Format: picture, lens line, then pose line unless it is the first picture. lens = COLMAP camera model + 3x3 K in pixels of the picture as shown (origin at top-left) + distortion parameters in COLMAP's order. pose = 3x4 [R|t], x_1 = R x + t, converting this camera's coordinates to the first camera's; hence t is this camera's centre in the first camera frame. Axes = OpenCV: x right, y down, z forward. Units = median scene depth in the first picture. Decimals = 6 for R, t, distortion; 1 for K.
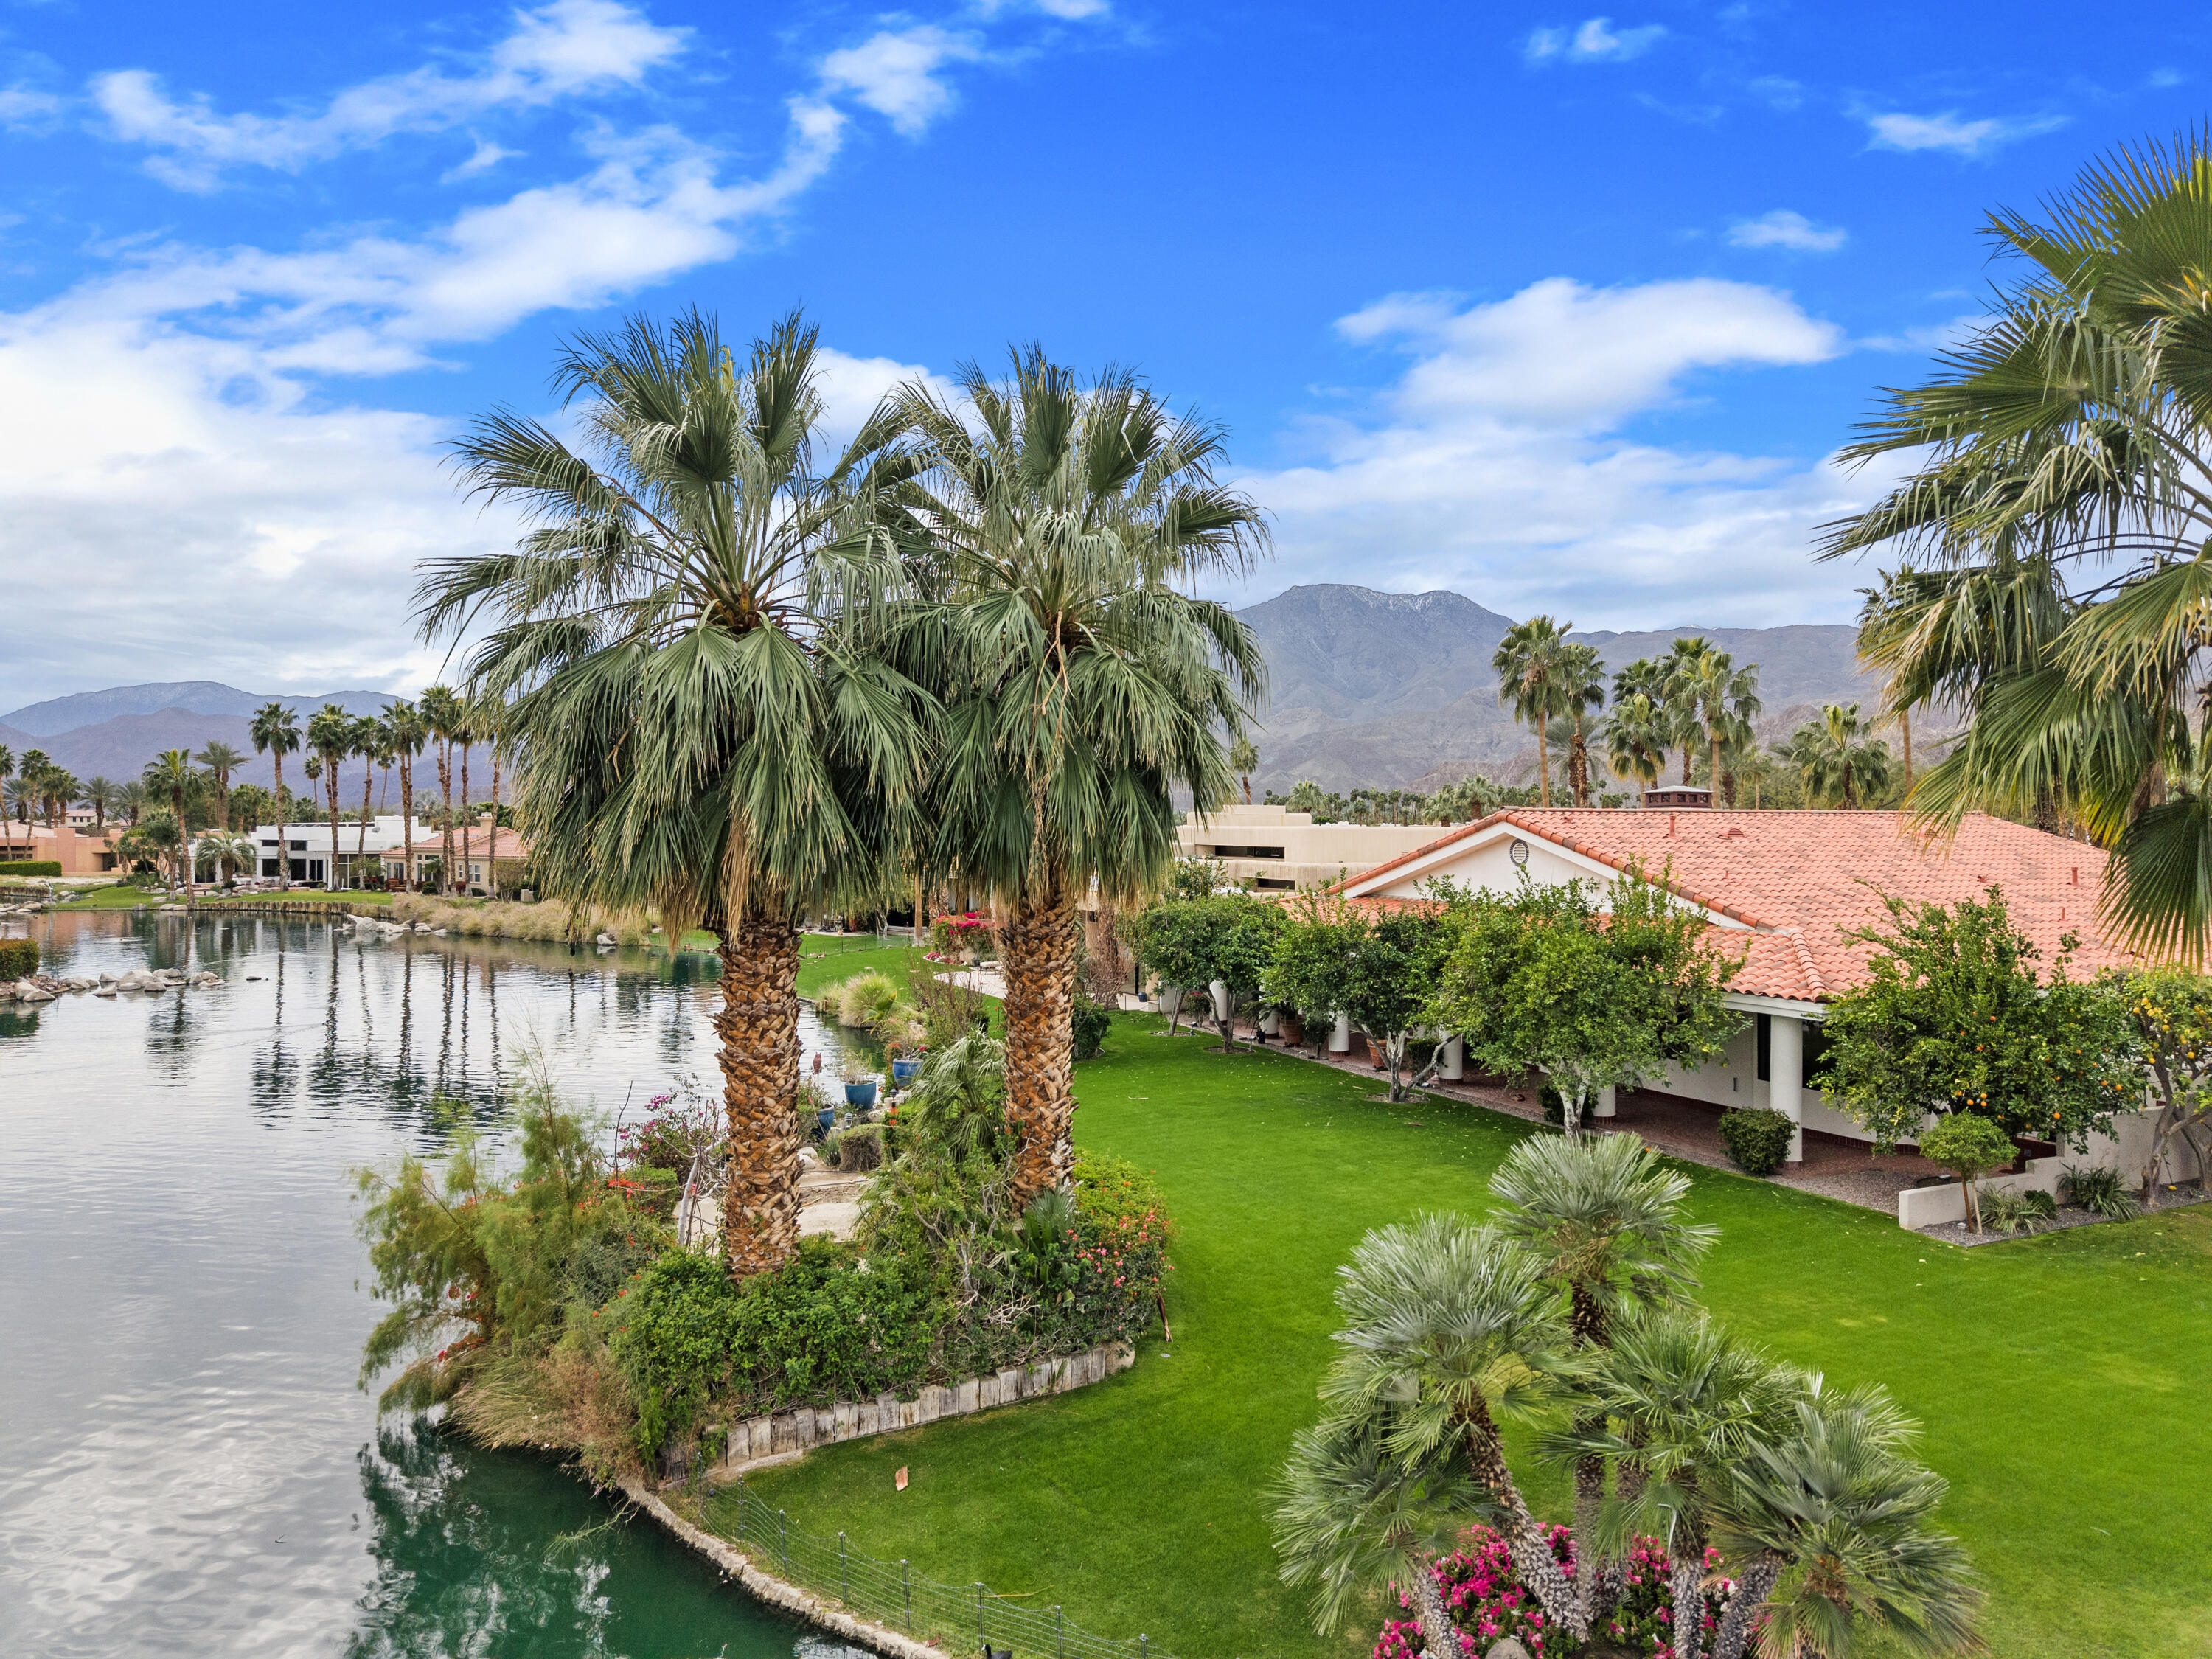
lens RADIAL K [[1426.7, 0, 1064.2], [0, 1426.7, 837.6], [0, 0, 1]] dist [0.022586, -0.030878]
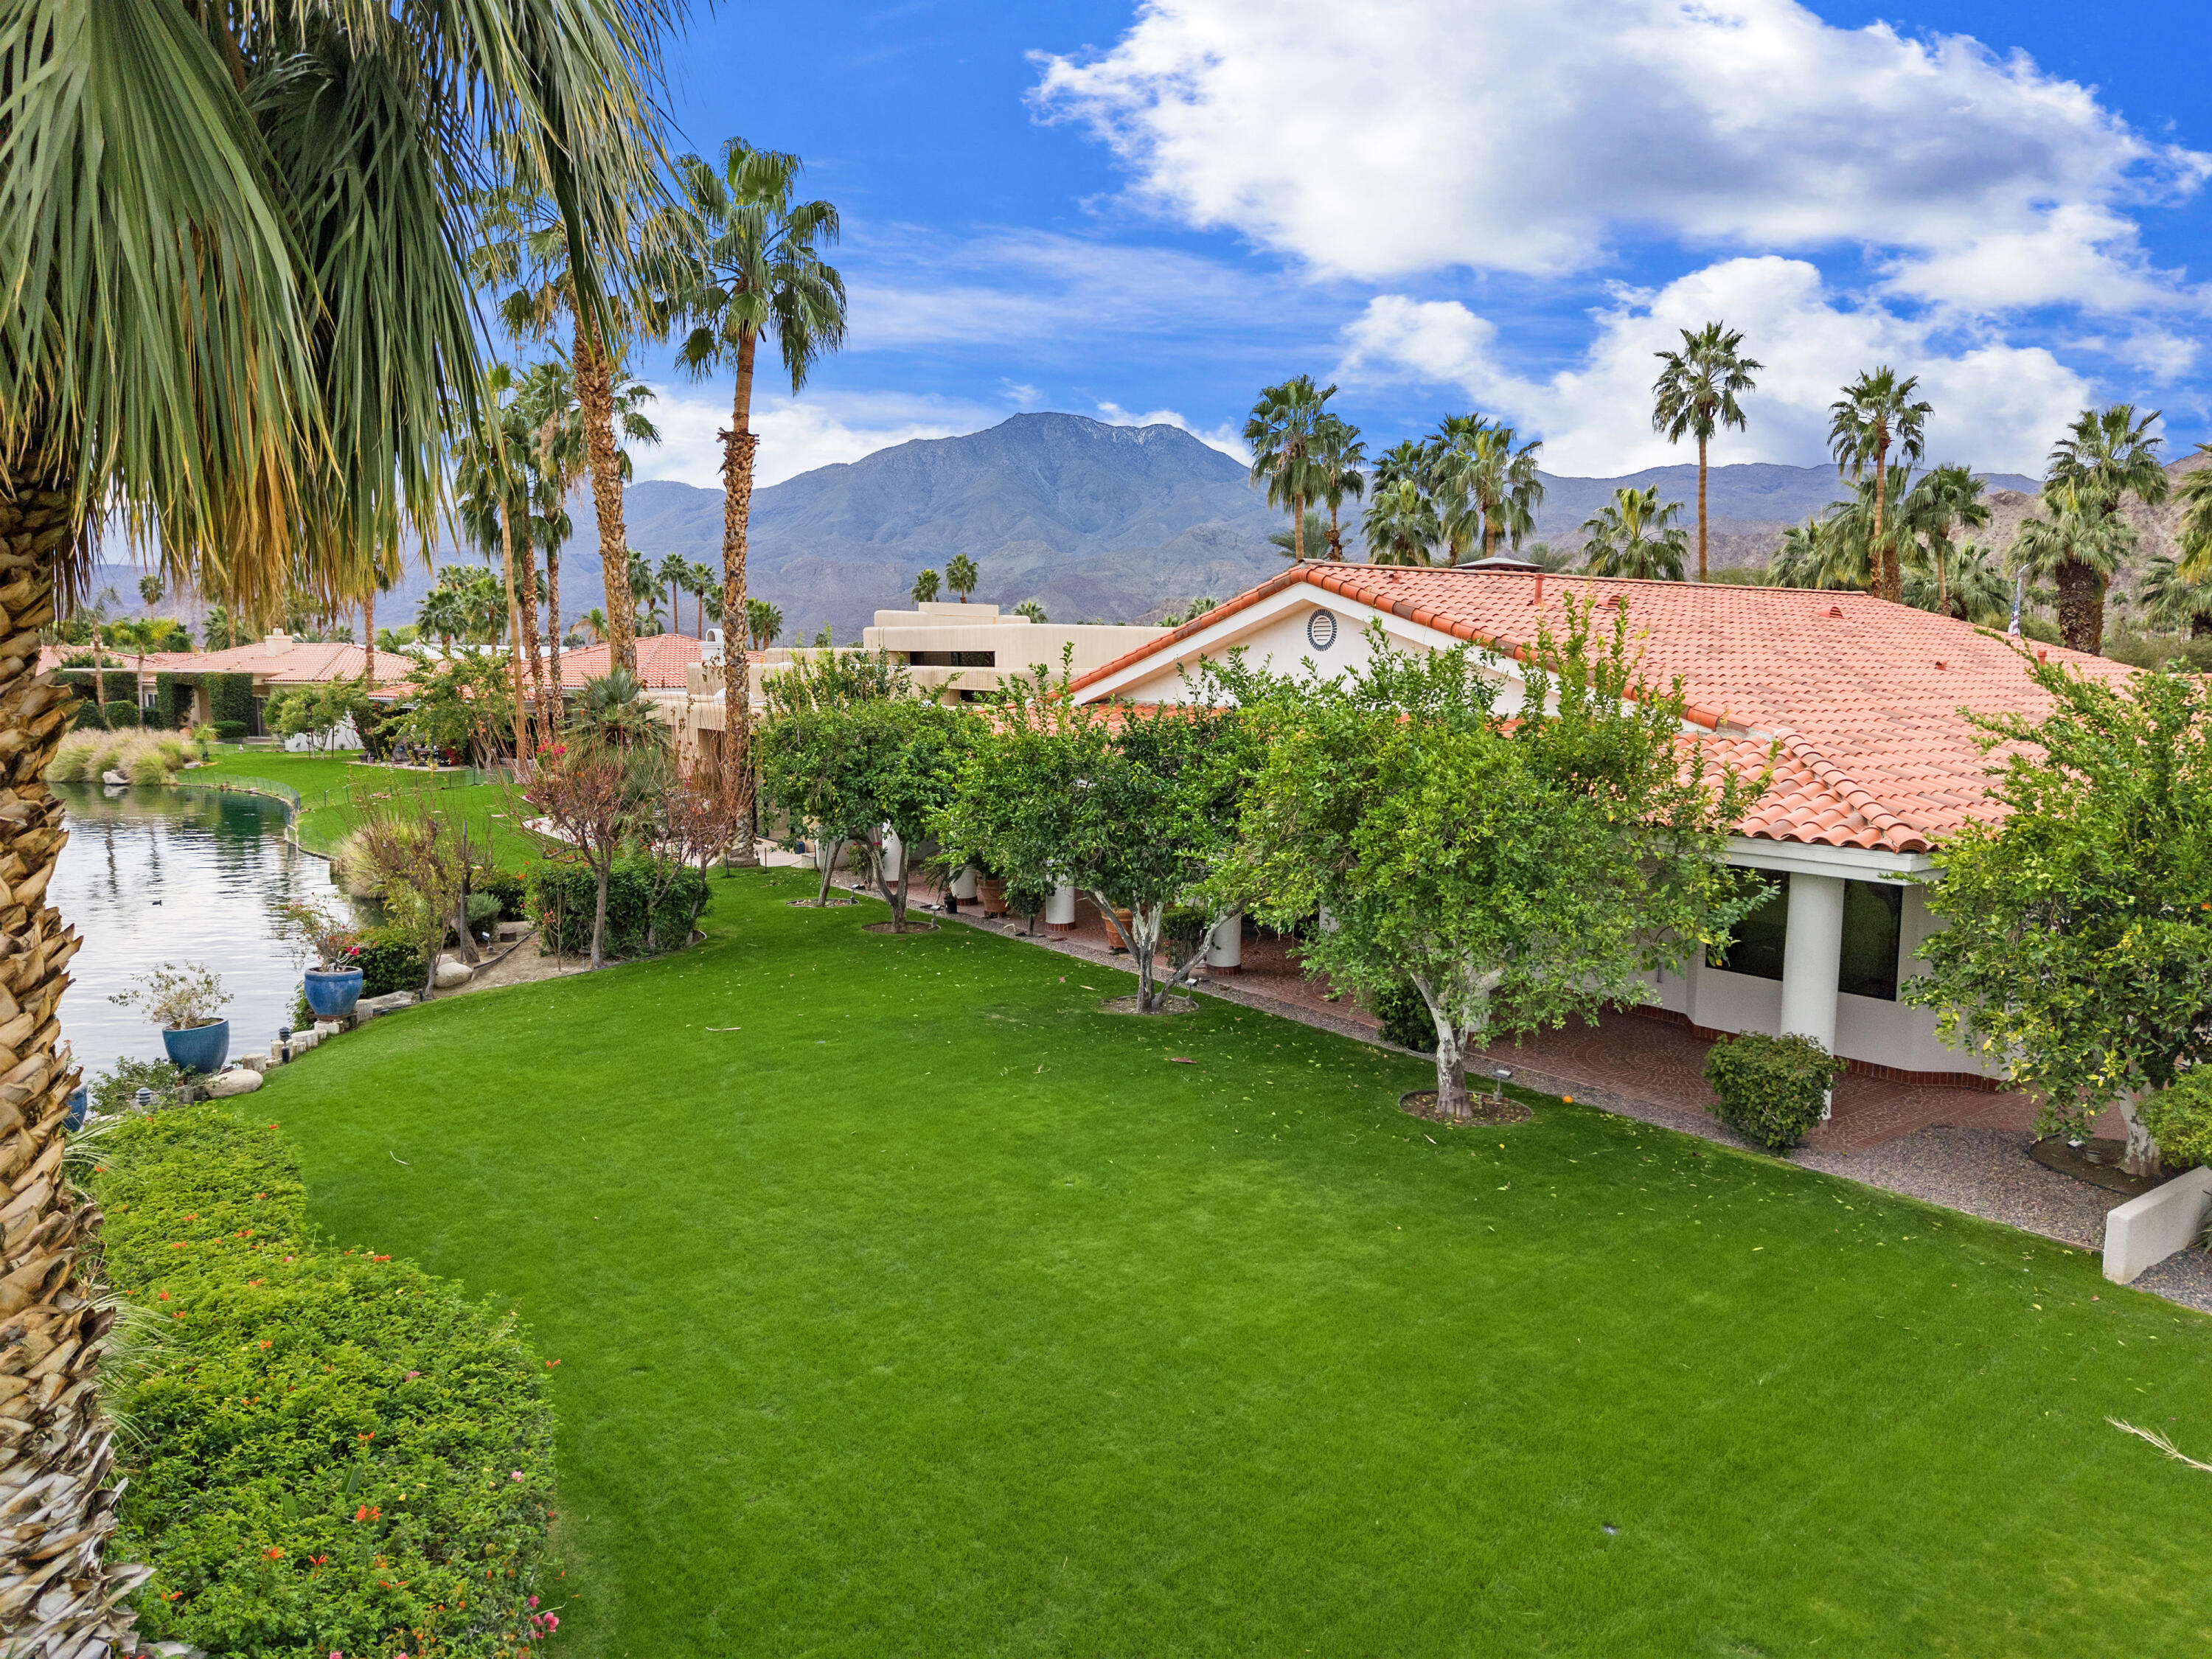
lens RADIAL K [[1499.3, 0, 1108.7], [0, 1499.3, 826.2], [0, 0, 1]] dist [0.032075, -0.032649]
pose [[0.975553, -0.018987, 0.218944, 0.066134], [-0.003938, 0.994591, 0.103796, 0.031072], [-0.219730, -0.102121, 0.970201, 0.341935]]
